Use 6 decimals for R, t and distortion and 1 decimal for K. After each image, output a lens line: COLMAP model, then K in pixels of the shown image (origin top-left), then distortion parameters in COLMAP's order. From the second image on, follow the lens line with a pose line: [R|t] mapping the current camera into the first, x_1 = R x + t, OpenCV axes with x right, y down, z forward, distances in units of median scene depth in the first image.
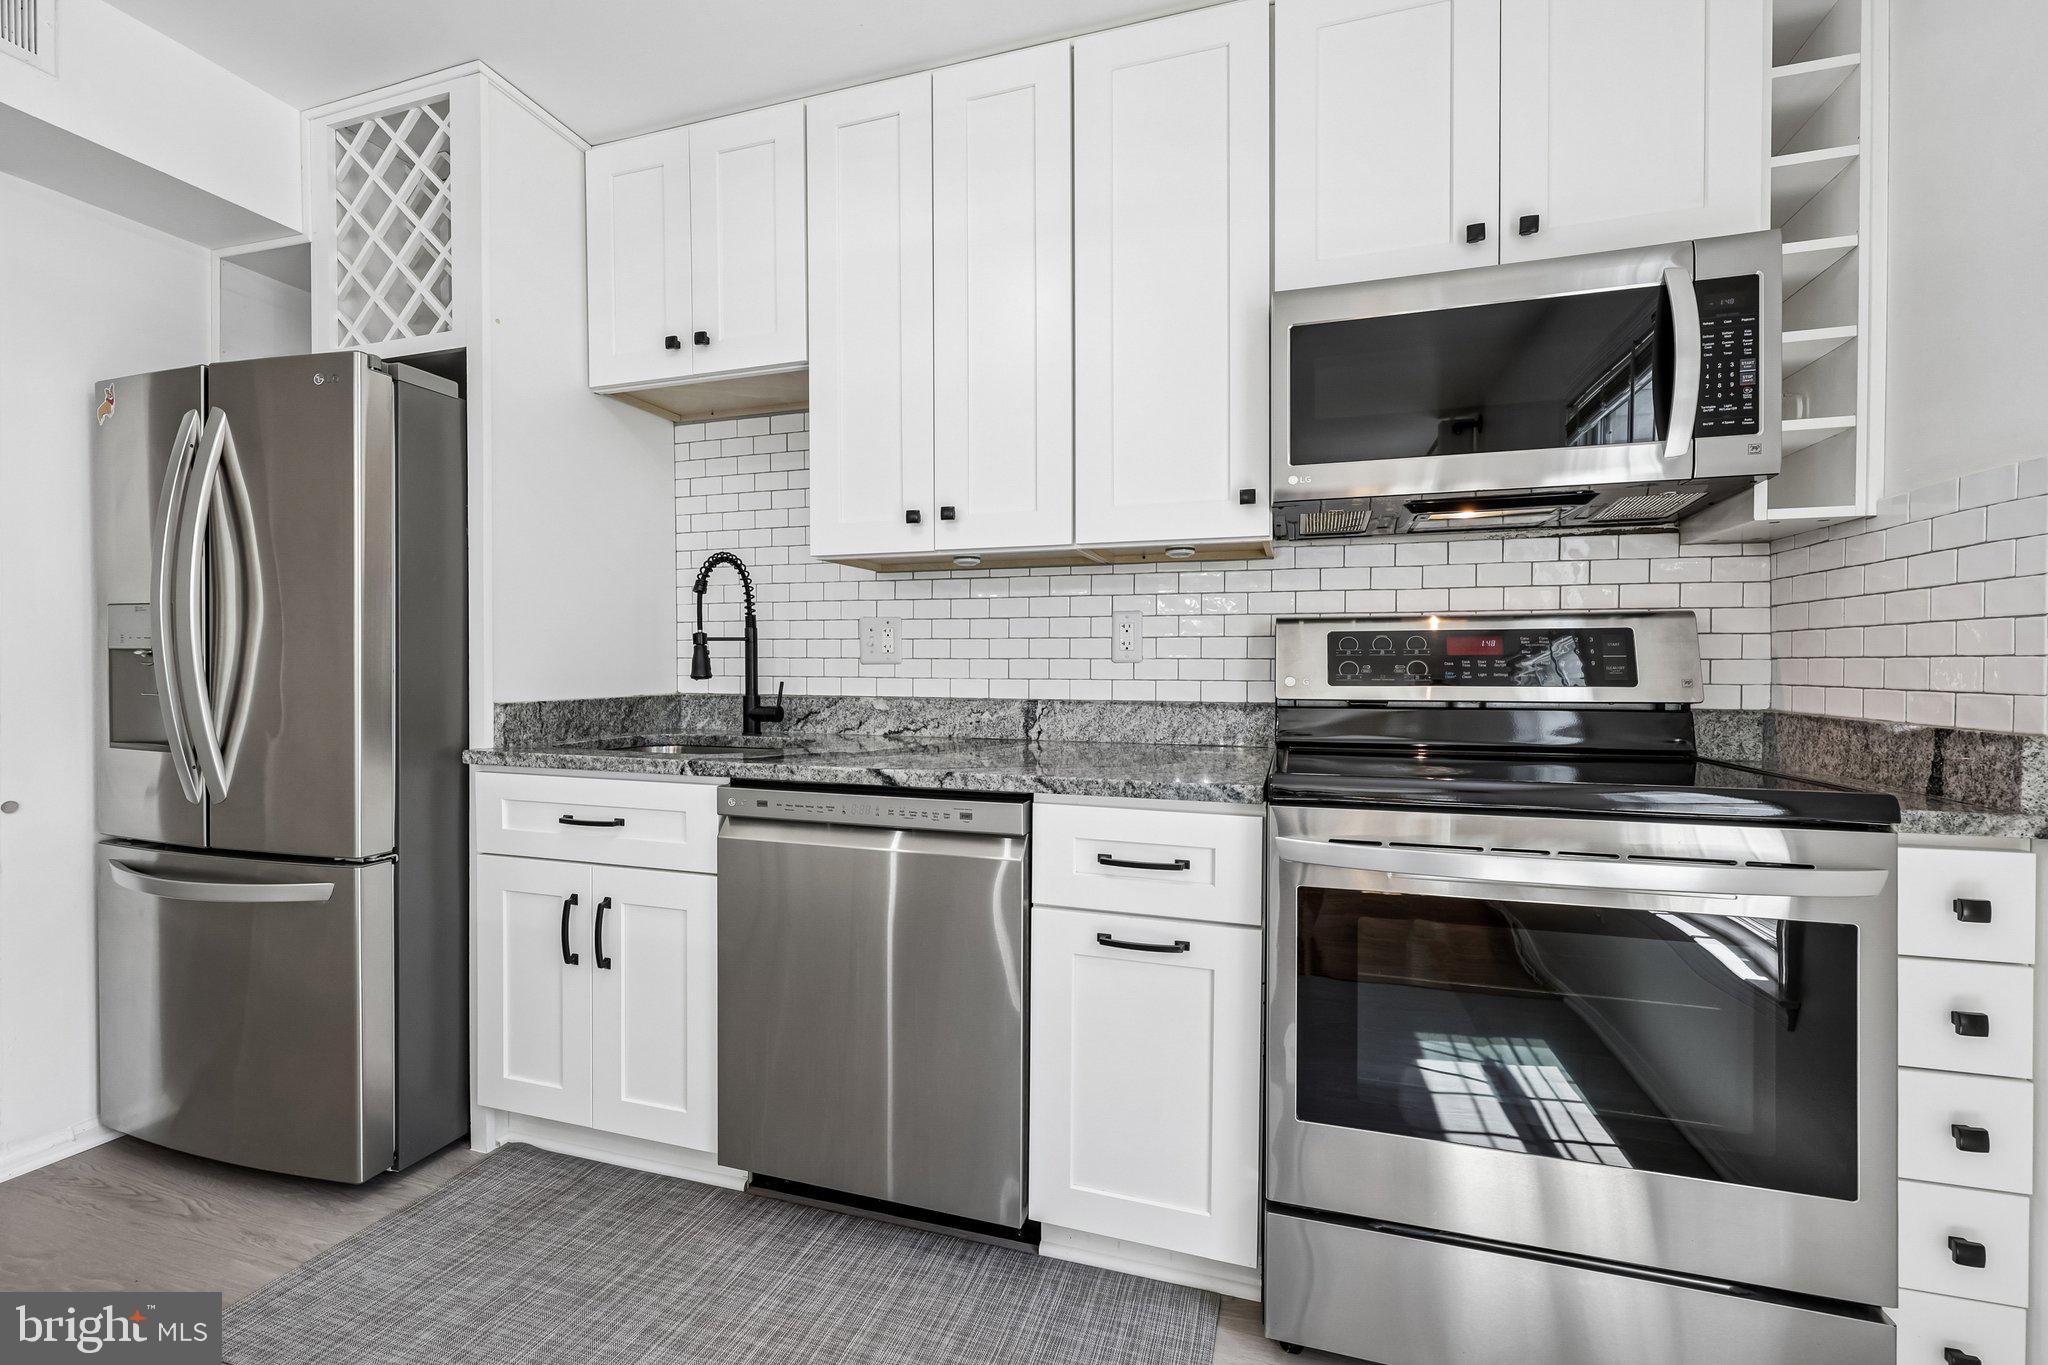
lens RADIAL K [[812.8, 0, 1018.2], [0, 812.8, 673.1], [0, 0, 1]] dist [-0.000453, -0.000058]
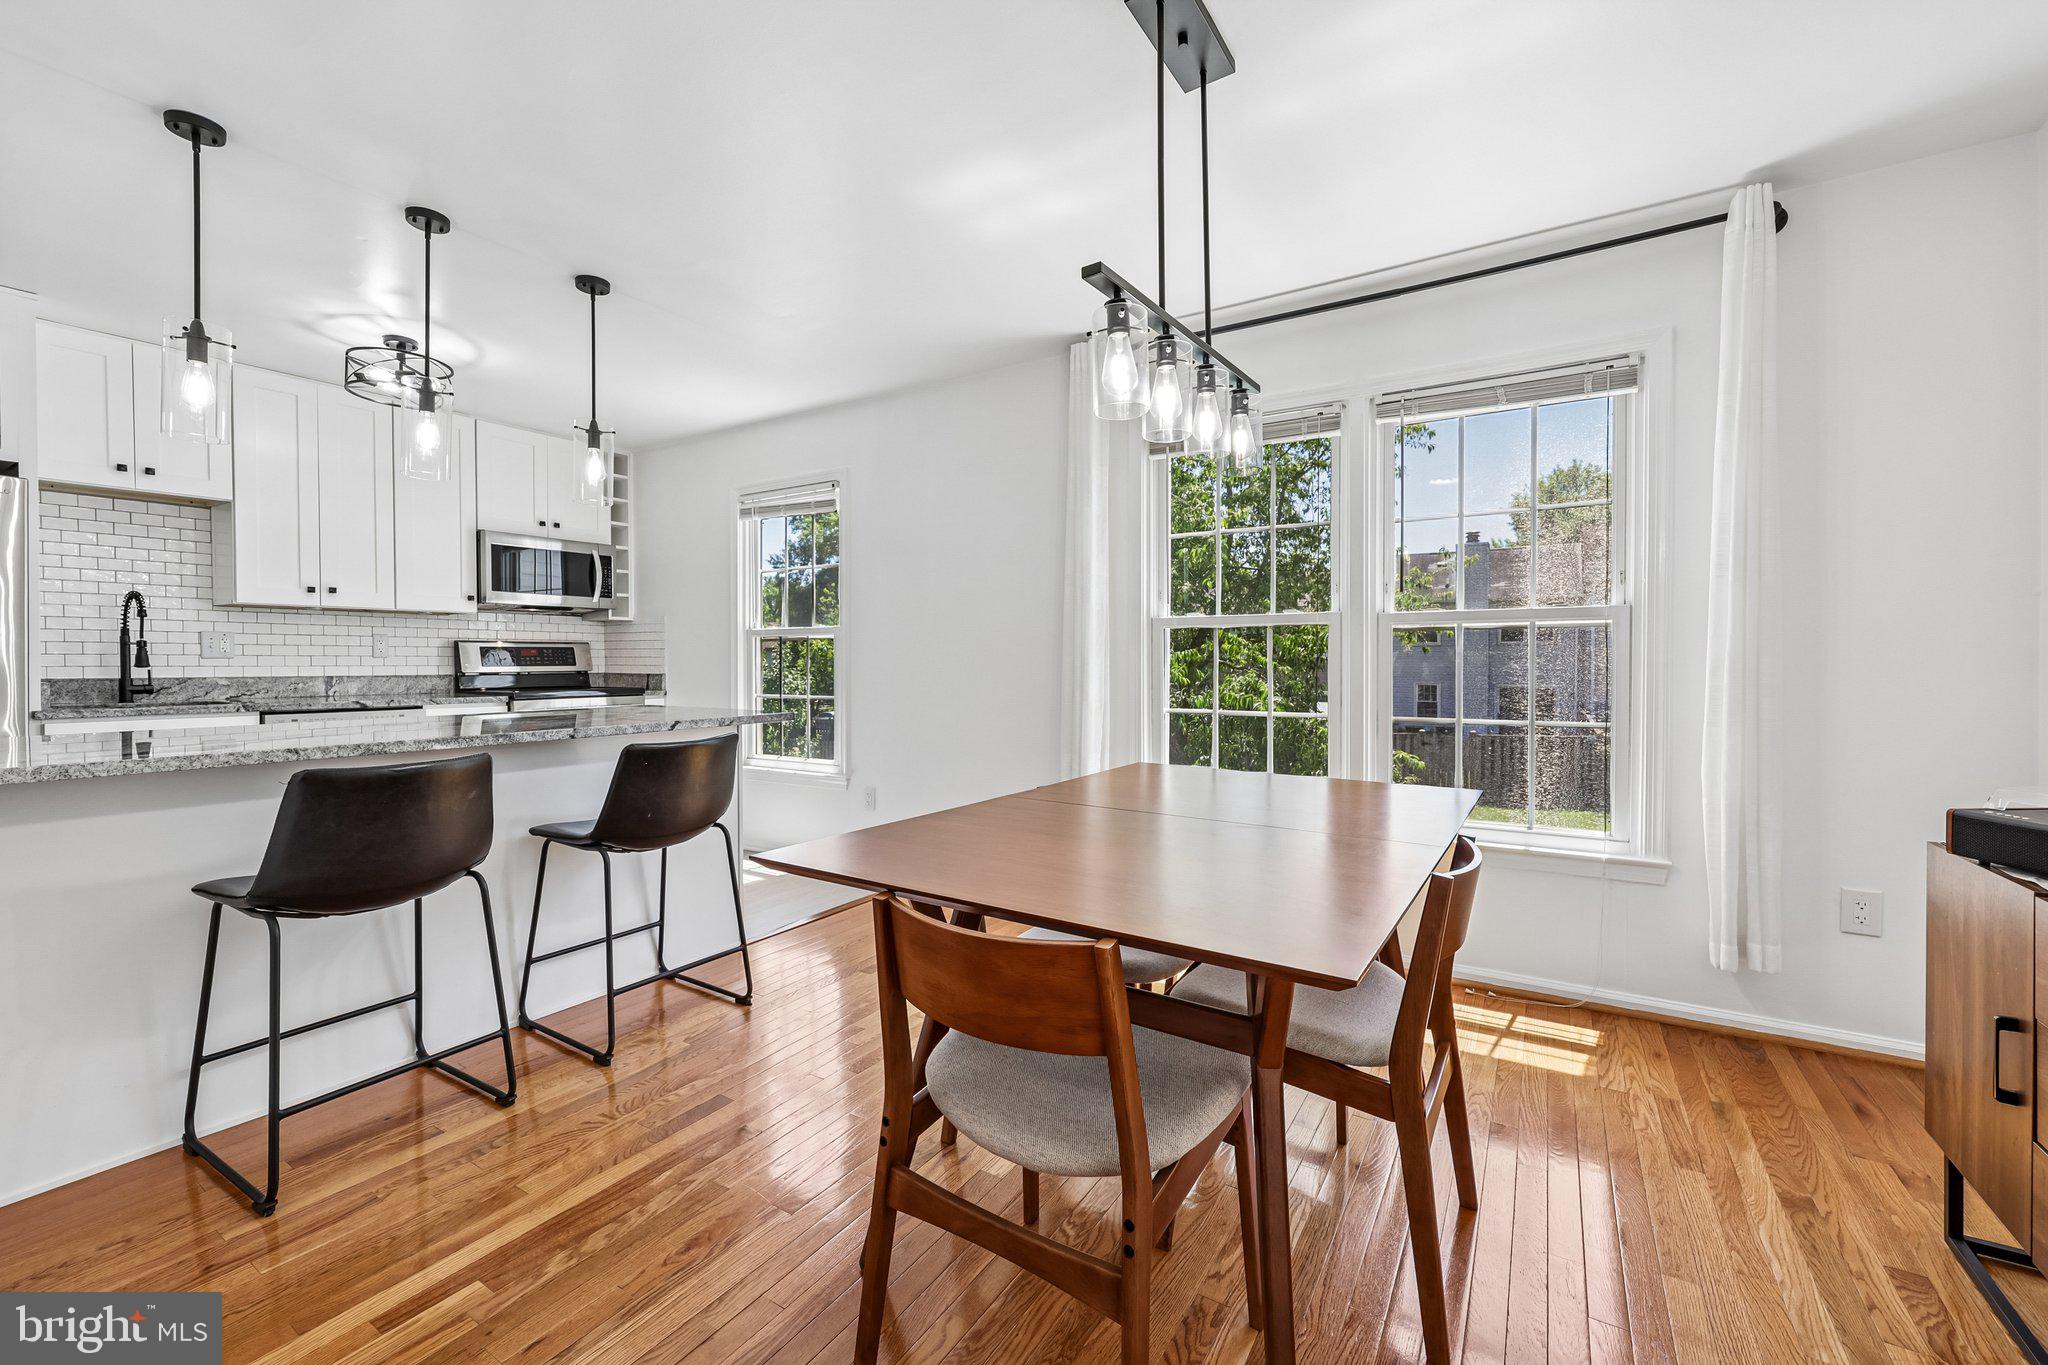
lens RADIAL K [[812.8, 0, 1018.2], [0, 812.8, 673.1], [0, 0, 1]] dist [-0.000453, -0.000058]
pose [[0.222178, -0.016632, 0.974864, -1.744080], [0.007891, 0.999852, 0.015260, 0.008649], [-0.974974, 0.004302, 0.222276, -1.242688]]
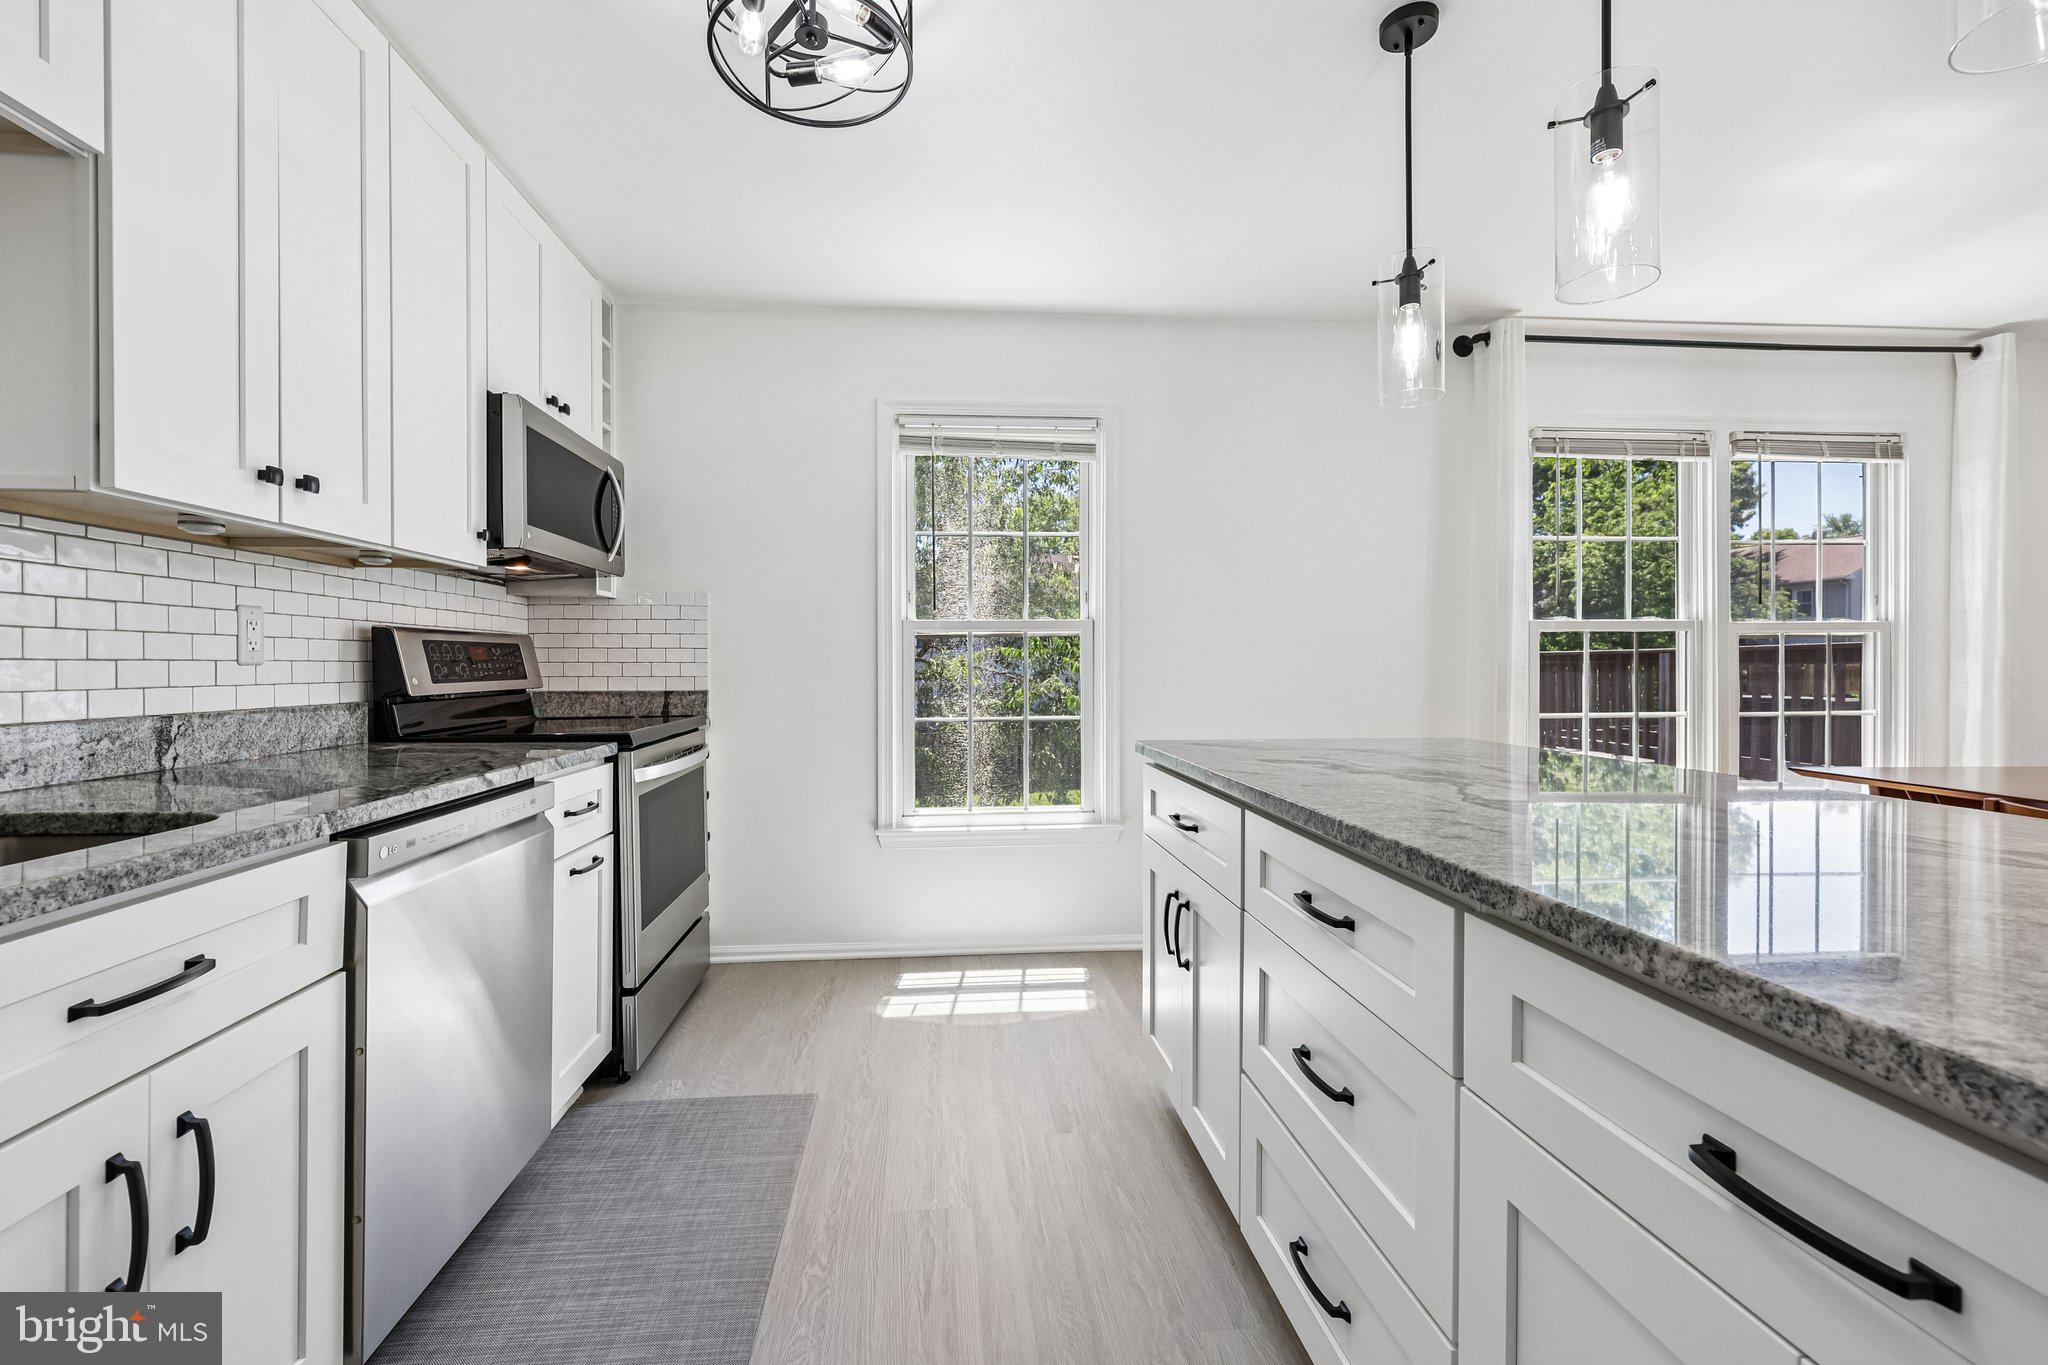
lens RADIAL K [[820.9, 0, 1028.4], [0, 820.9, 667.8], [0, 0, 1]] dist [-0.001301, -0.000116]
pose [[-0.394406, -0.003869, 0.918928, -1.084324], [0.010423, 0.999908, 0.008684, -0.010021], [-0.918877, 0.013003, -0.394330, 0.632194]]
